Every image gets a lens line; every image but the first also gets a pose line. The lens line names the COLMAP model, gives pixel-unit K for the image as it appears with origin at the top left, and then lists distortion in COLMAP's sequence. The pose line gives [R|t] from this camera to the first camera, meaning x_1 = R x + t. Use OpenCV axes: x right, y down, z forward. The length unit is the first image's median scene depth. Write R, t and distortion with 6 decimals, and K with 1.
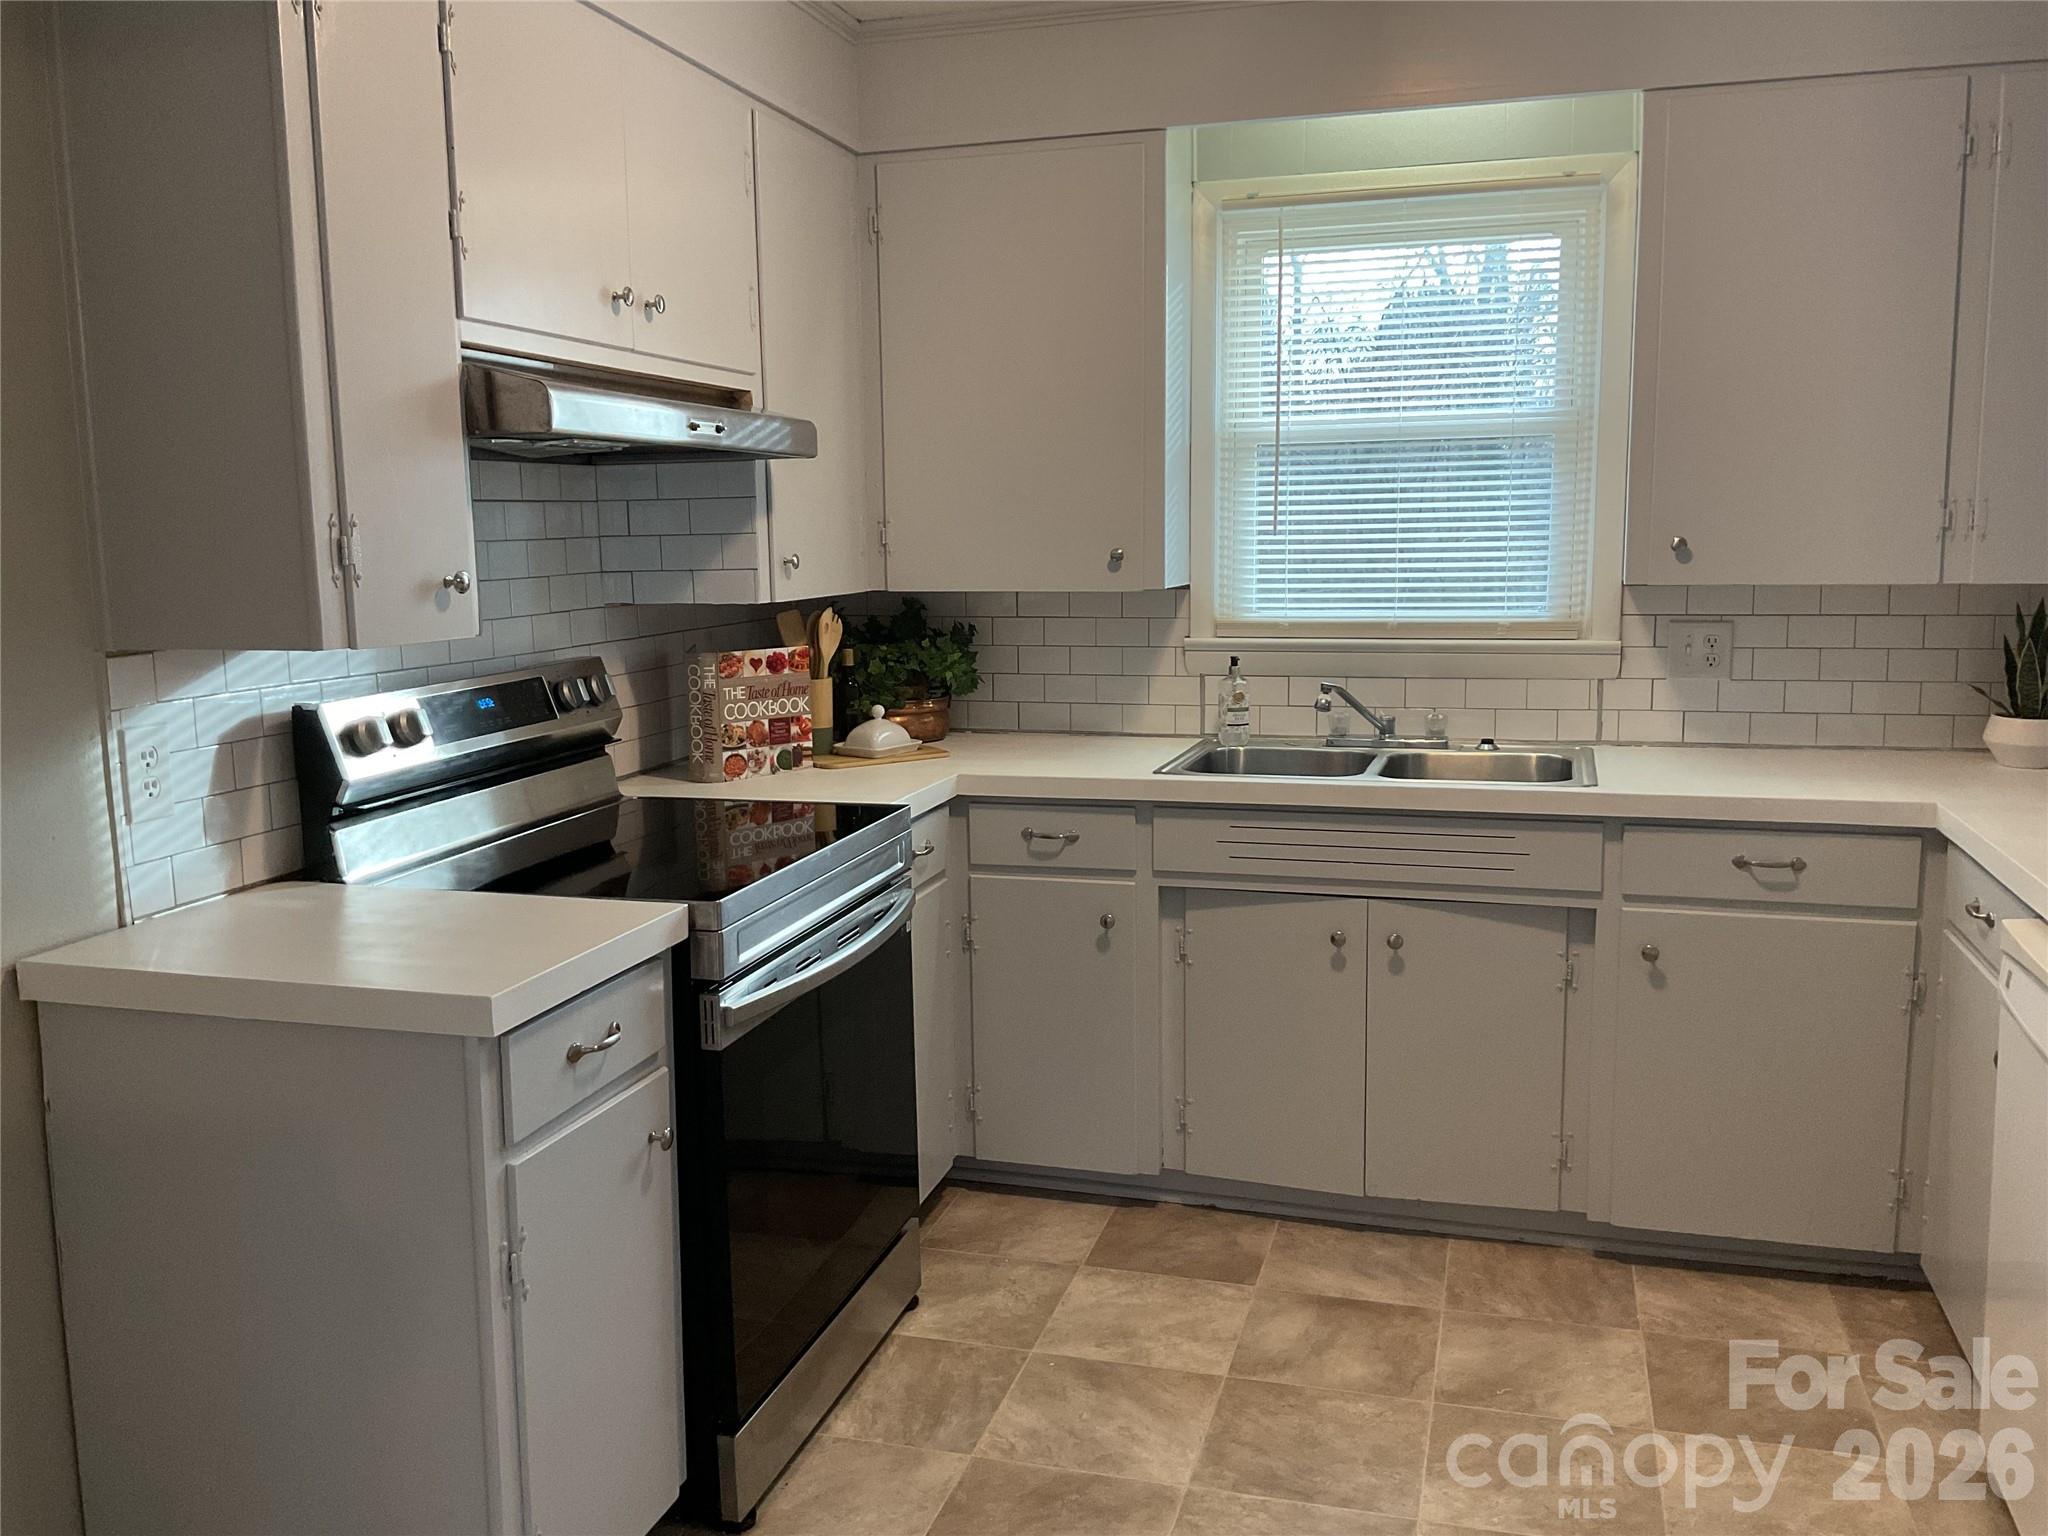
lens RADIAL K [[1691.0, 0, 1022.6], [0, 1691.0, 762.6], [0, 0, 1]] dist [0.077966, -0.148290]
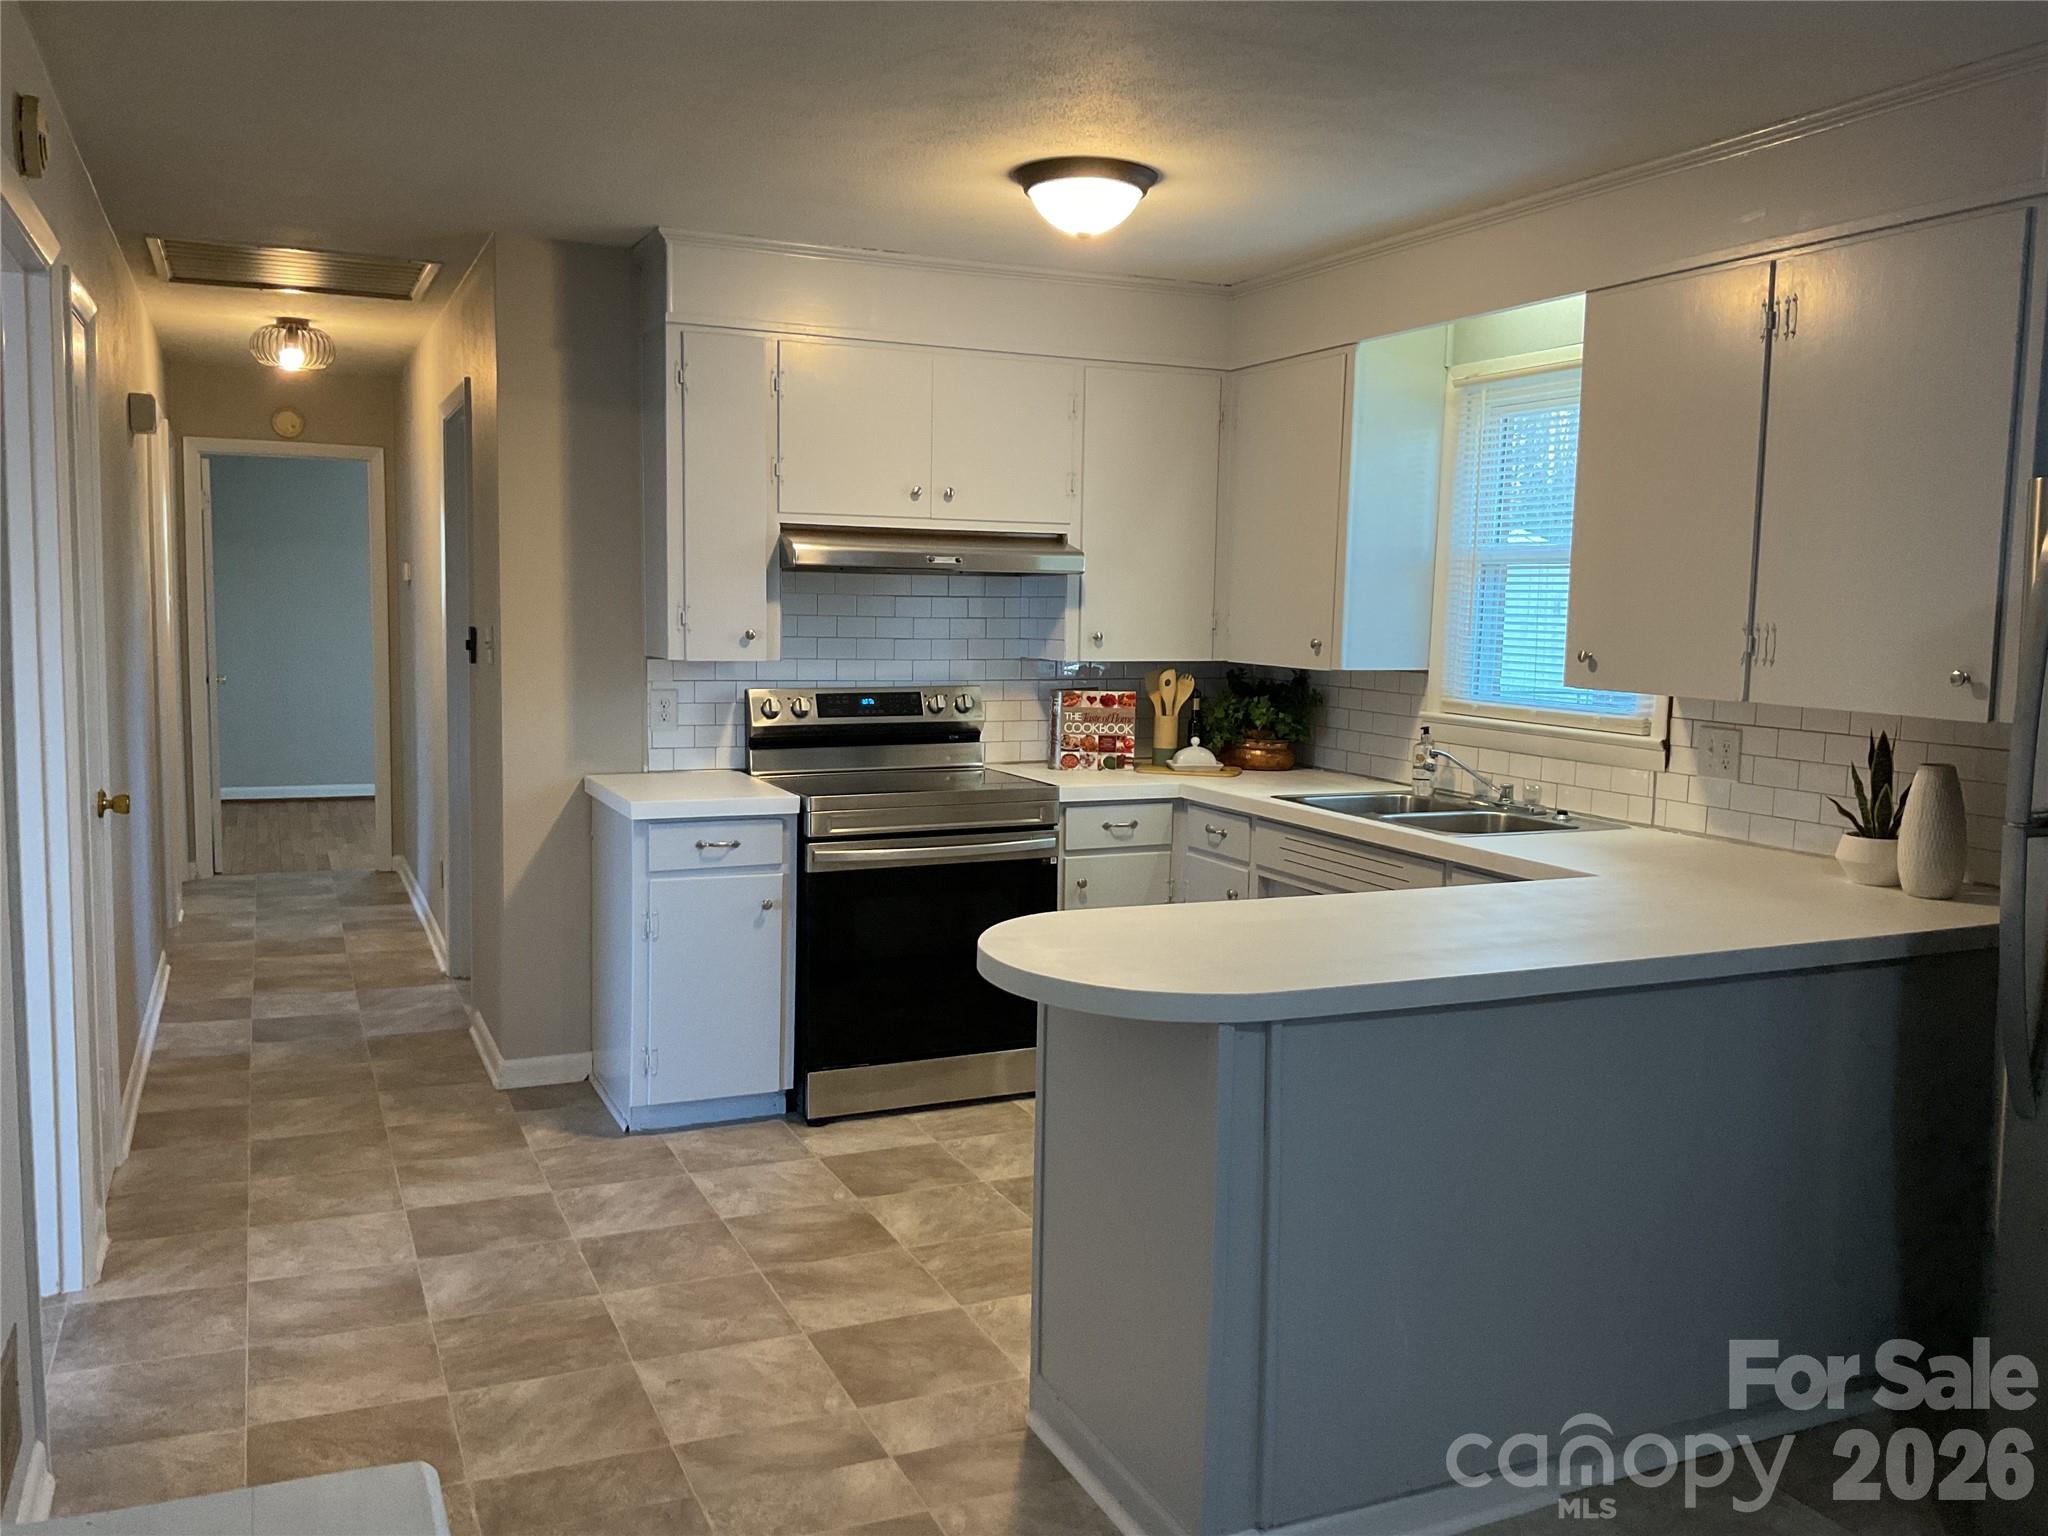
lens RADIAL K [[1691.0, 0, 1012.3], [0, 1691.0, 764.7], [0, 0, 1]] dist [0.077966, -0.148290]
pose [[0.644323, 0.102368, -0.757871, 0.998078], [-0.133992, 0.990782, 0.019912, -0.019161], [0.752924, 0.088719, 0.652100, -0.090879]]
